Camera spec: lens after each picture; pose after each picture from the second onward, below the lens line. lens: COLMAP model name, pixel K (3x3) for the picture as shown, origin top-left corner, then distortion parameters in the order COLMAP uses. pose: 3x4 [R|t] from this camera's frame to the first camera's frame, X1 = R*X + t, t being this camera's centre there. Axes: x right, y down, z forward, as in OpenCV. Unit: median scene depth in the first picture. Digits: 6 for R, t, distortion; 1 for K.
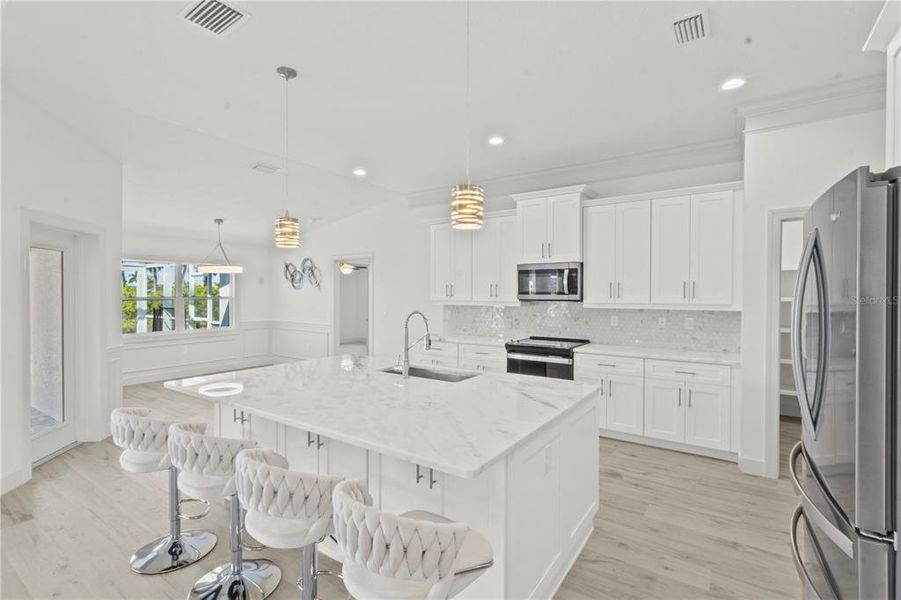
lens RADIAL K [[414.9, 0, 449.3], [0, 414.9, 299.4], [0, 0, 1]] dist [-0.001918, 0.003240]
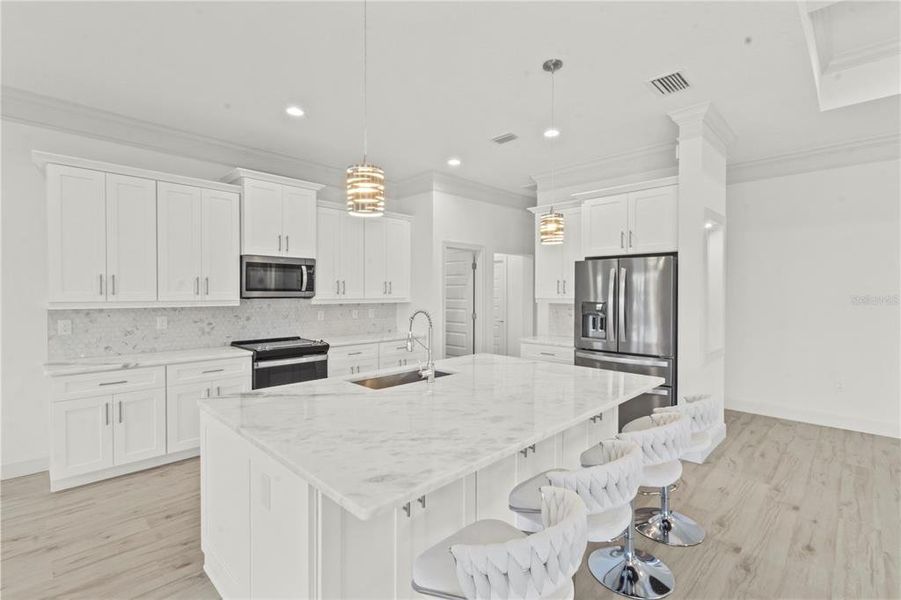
lens RADIAL K [[414.9, 0, 453.4], [0, 414.9, 296.0], [0, 0, 1]] dist [-0.001918, 0.003240]
pose [[0.173341, -0.012255, 0.984786, -0.628073], [0.011604, 0.999879, 0.010401, -0.007042], [-0.984794, 0.009624, 0.173462, 0.493575]]
